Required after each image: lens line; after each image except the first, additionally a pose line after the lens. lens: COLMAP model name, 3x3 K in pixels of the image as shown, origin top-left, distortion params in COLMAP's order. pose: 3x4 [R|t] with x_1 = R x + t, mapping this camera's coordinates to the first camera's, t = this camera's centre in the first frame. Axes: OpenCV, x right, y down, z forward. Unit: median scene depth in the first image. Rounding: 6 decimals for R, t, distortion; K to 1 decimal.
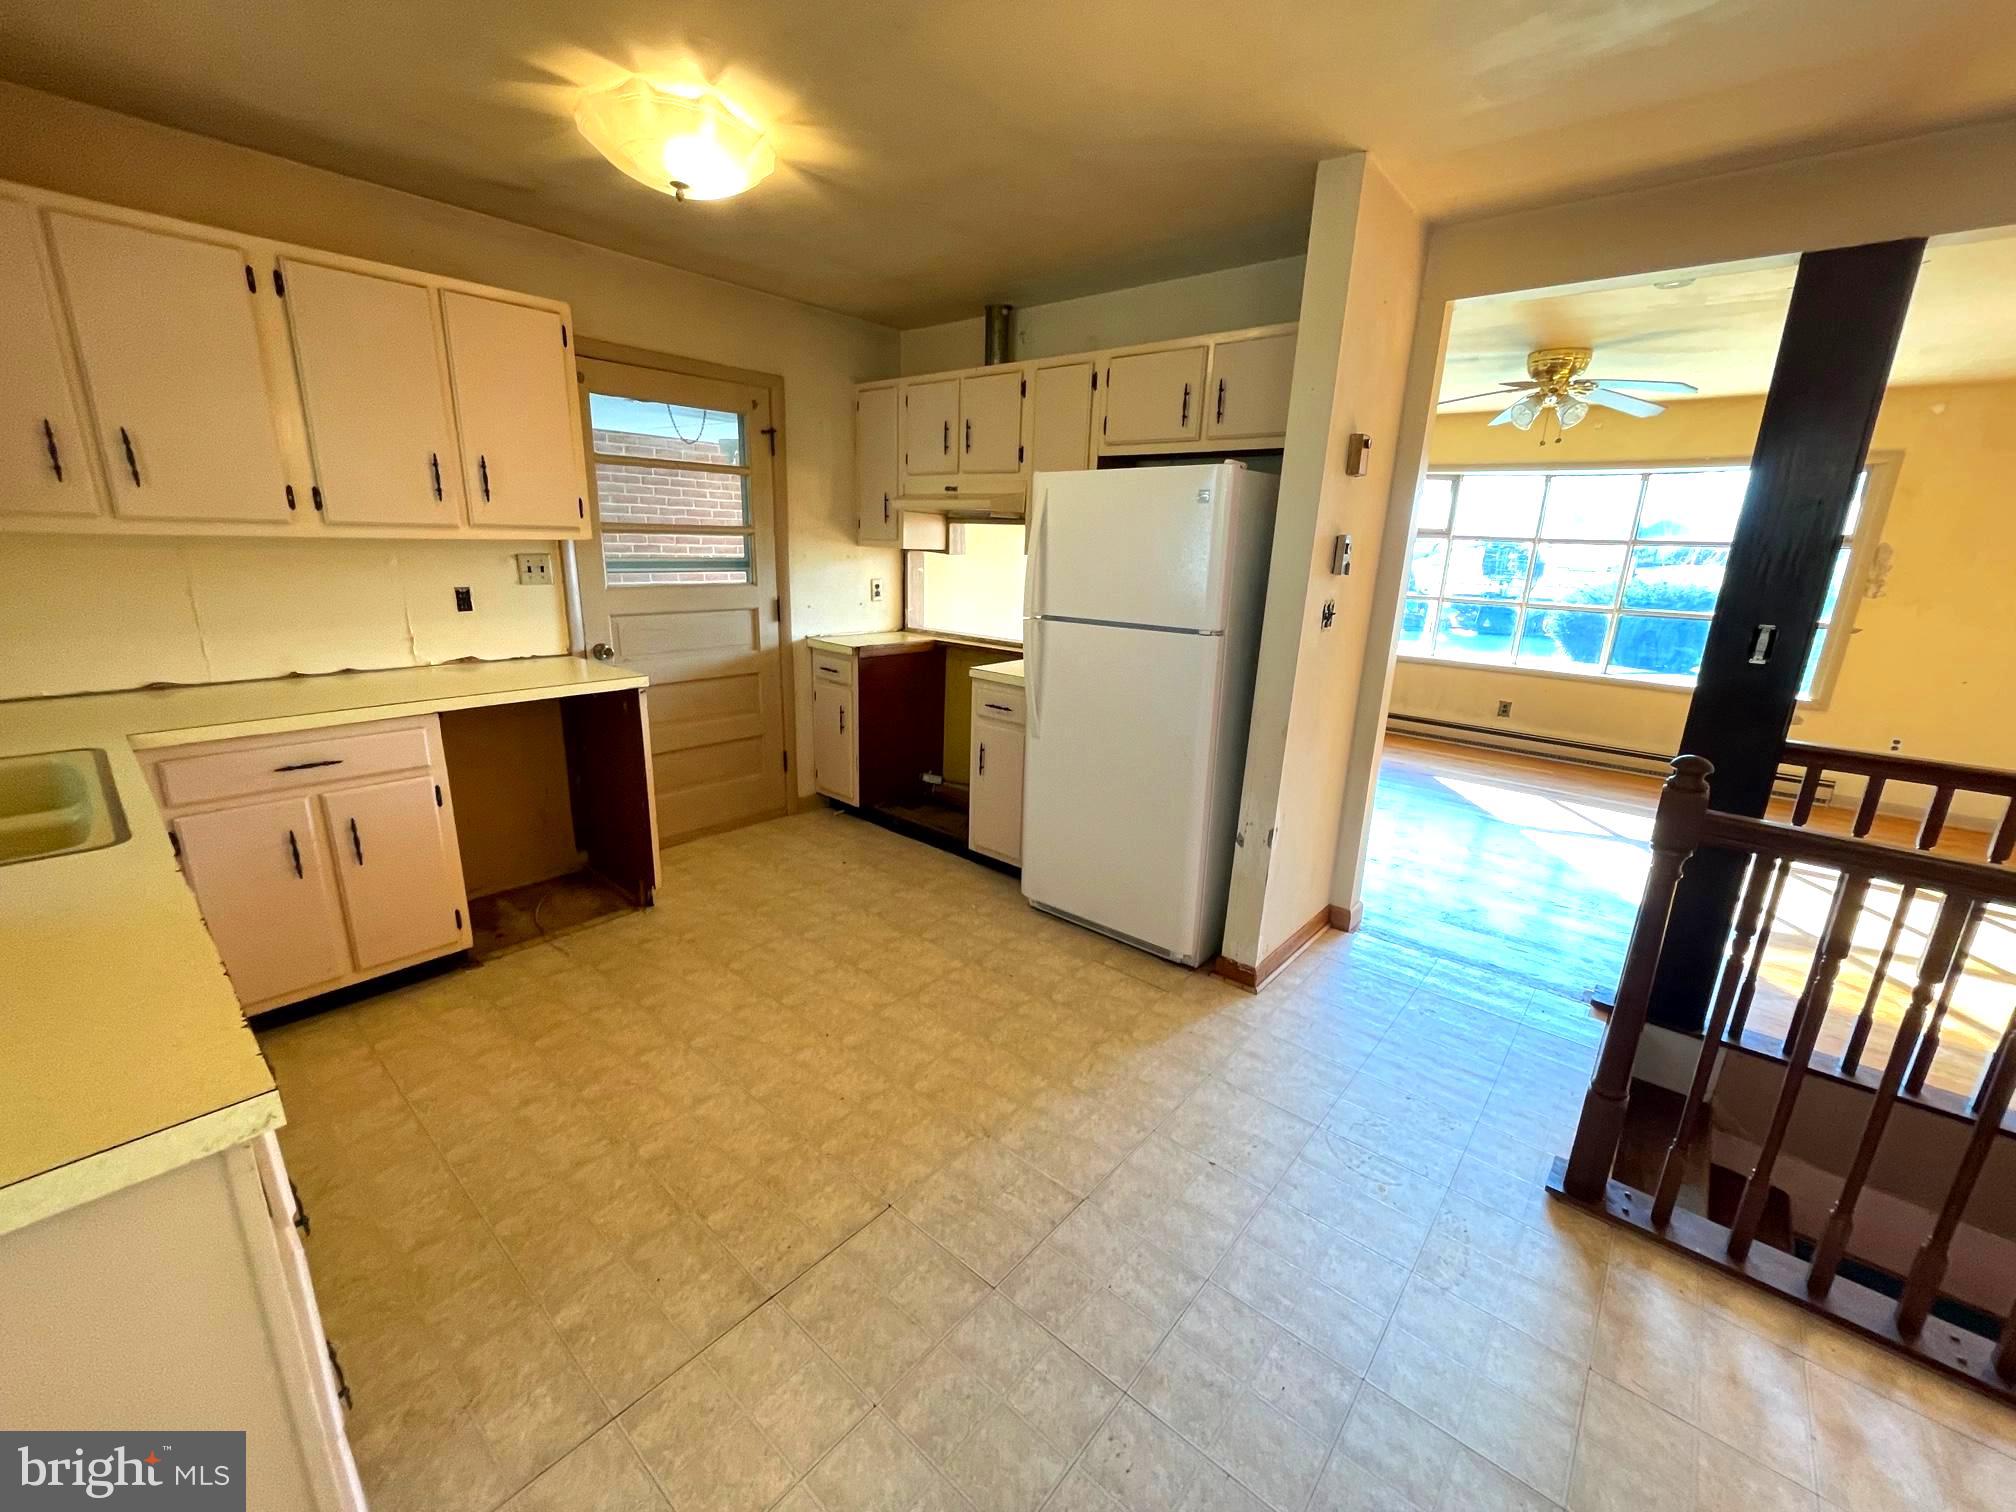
lens RADIAL K [[815.3, 0, 1004.2], [0, 815.3, 758.4], [0, 0, 1]] dist [-0.001180, -0.001027]
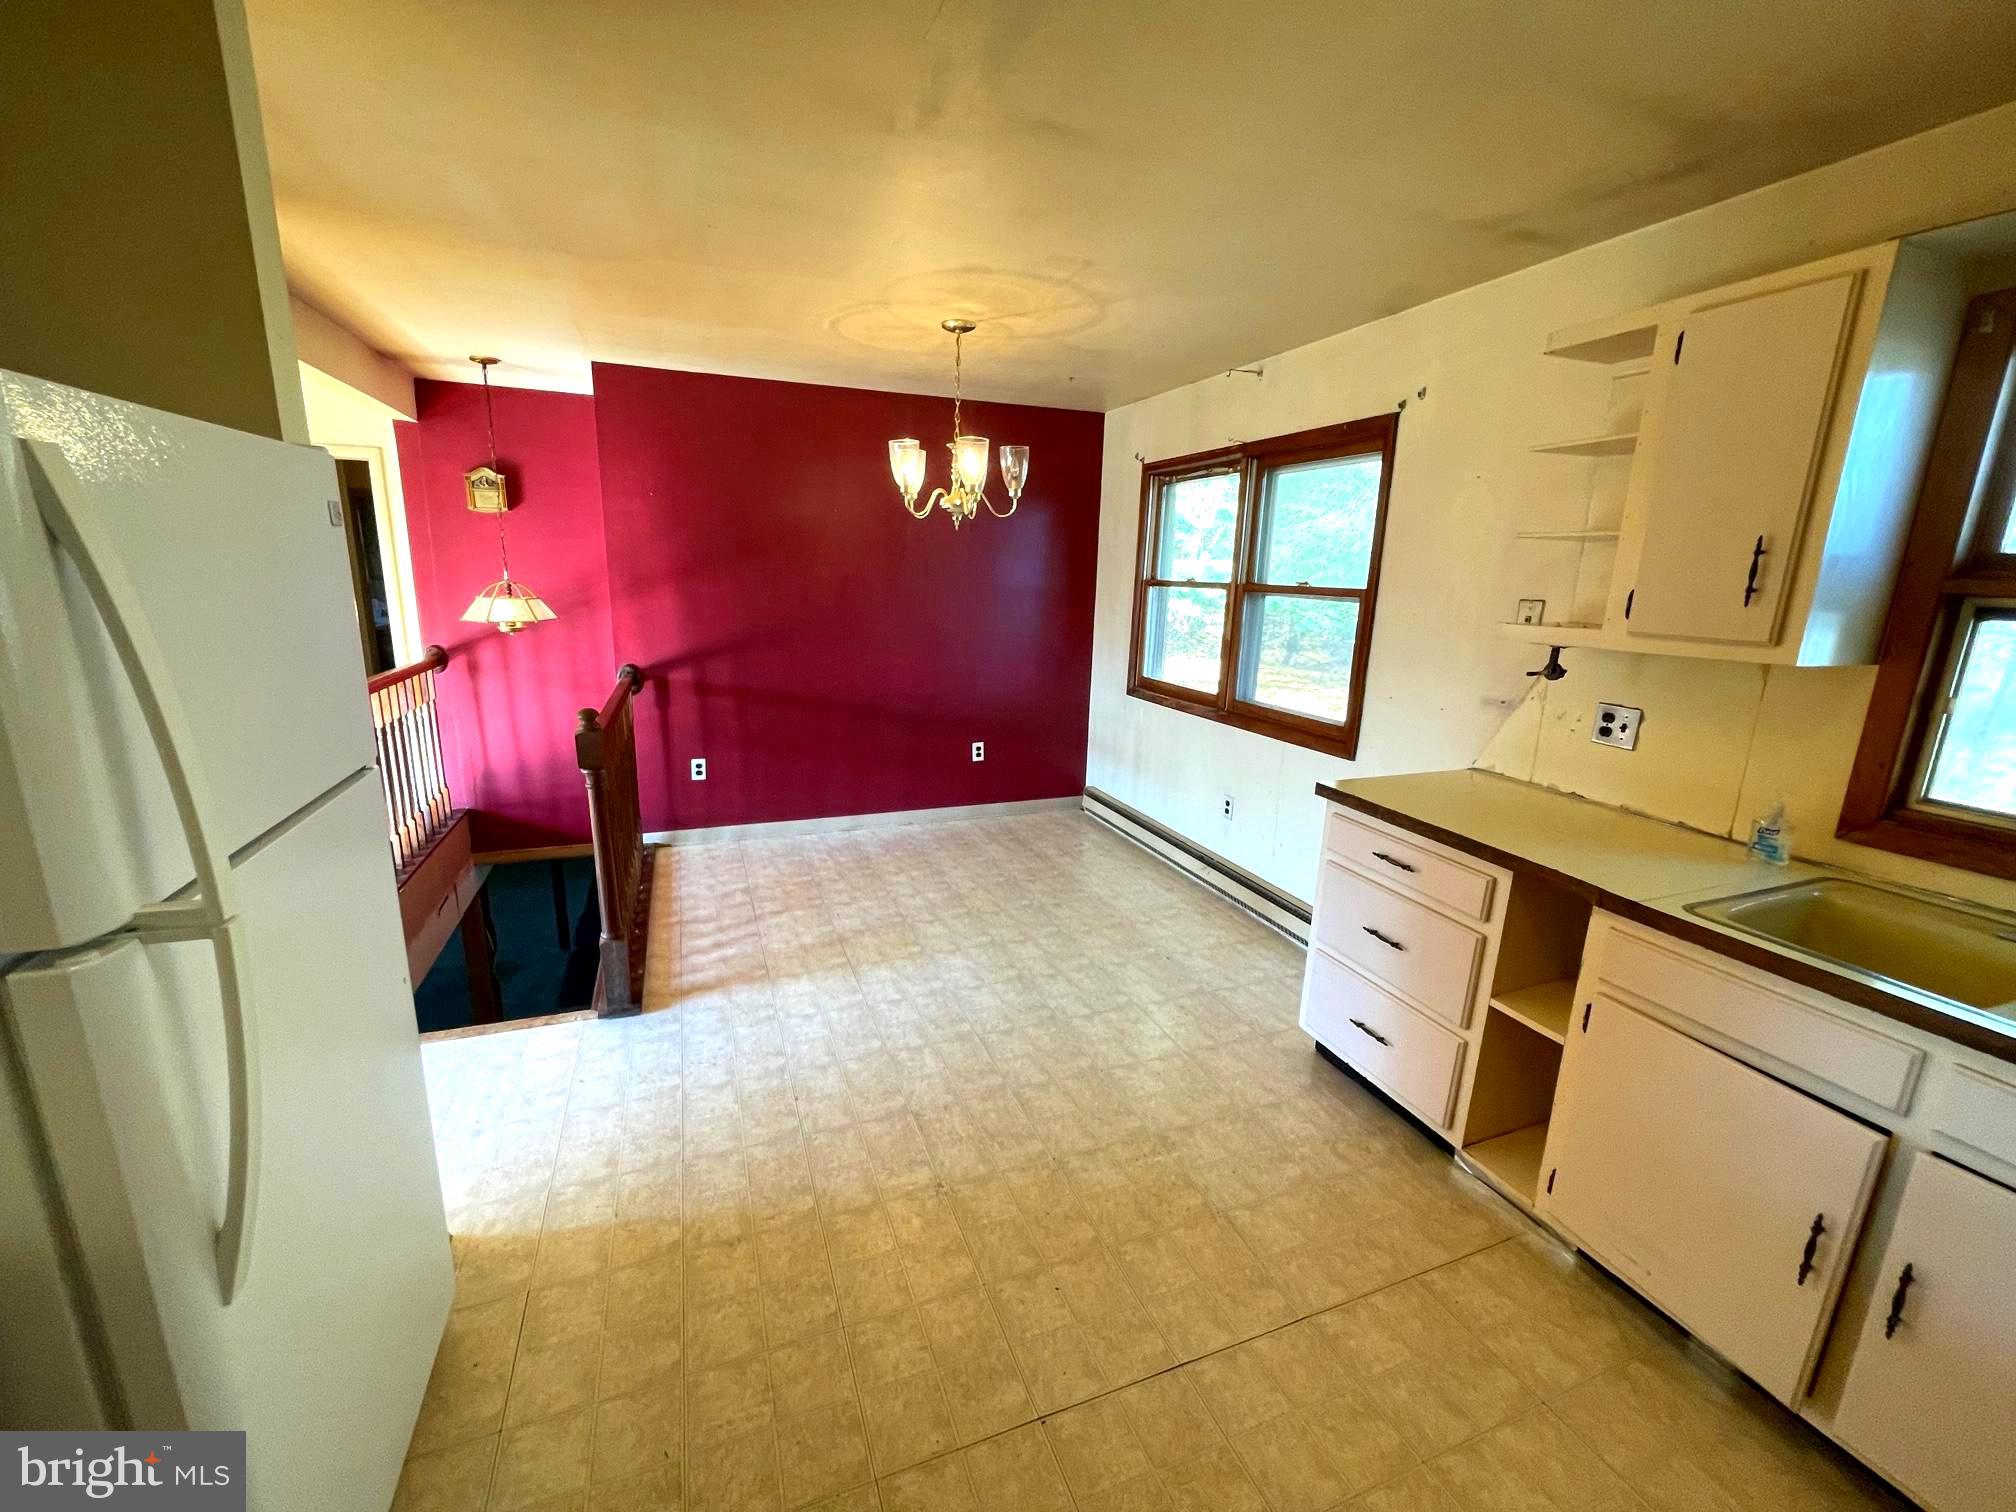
lens RADIAL K [[815.3, 0, 1004.2], [0, 815.3, 758.4], [0, 0, 1]] dist [-0.001180, -0.001027]
pose [[-0.880879, -0.163929, 0.444049, -0.404235], [0.065610, 0.886775, 0.457522, -0.415066], [-0.468773, 0.432155, -0.770386, 1.341986]]
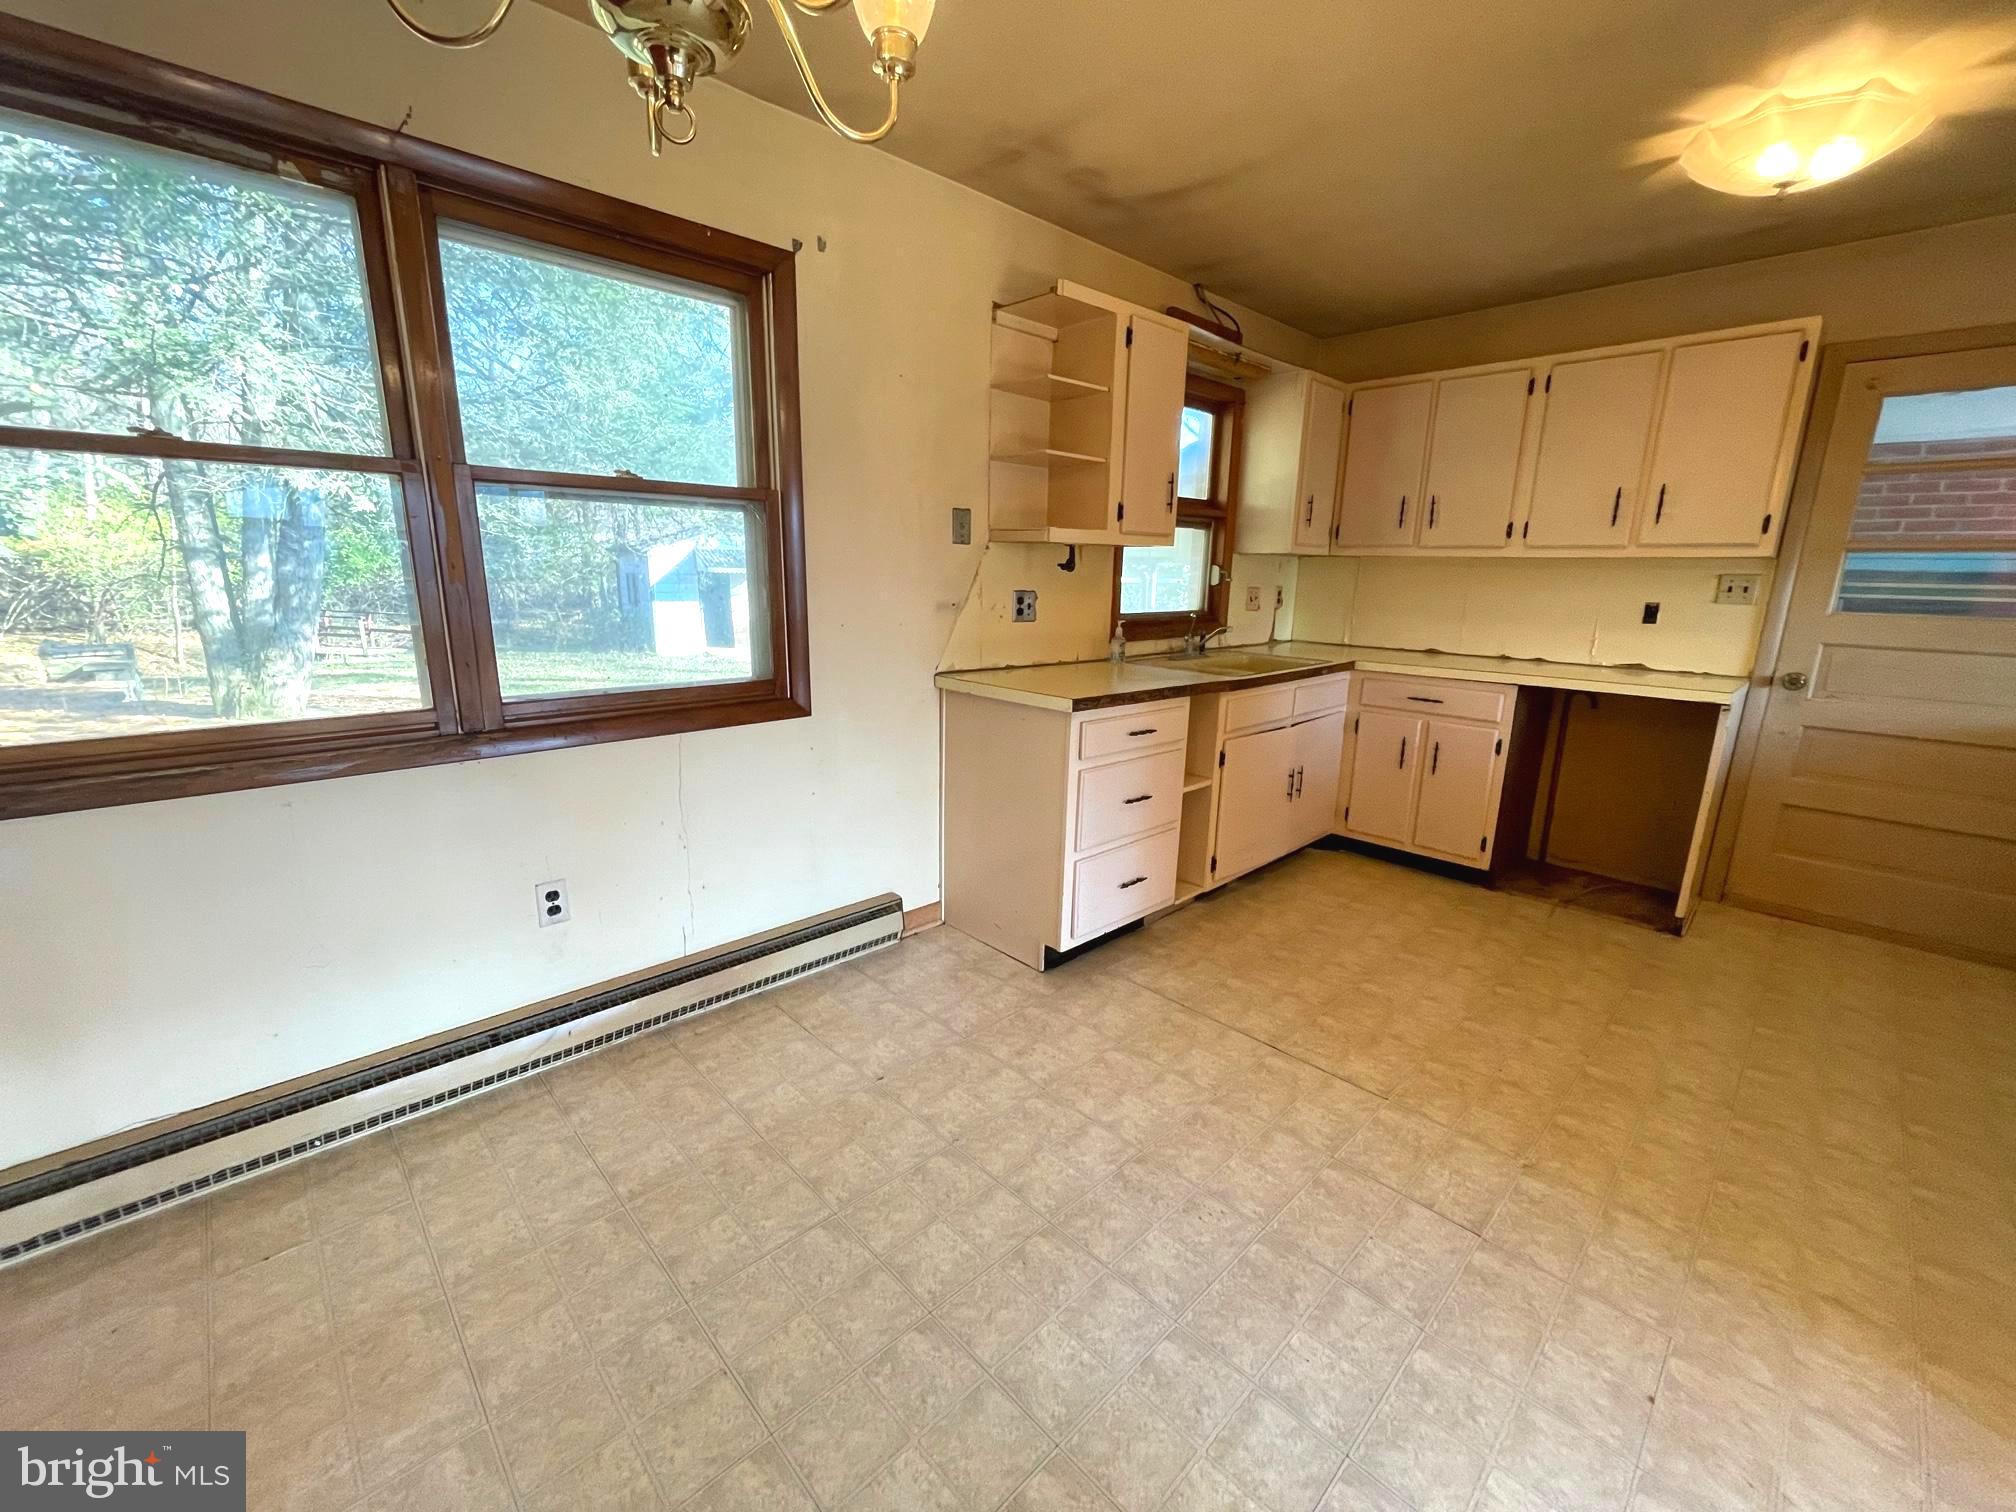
lens RADIAL K [[815.3, 0, 1004.2], [0, 815.3, 758.4], [0, 0, 1]] dist [-0.001180, -0.001027]
pose [[-0.093538, 0.195086, -0.976316, 0.732829], [-0.281968, 0.935276, 0.213900, 0.007236], [0.954853, 0.295297, -0.032476, 0.303103]]
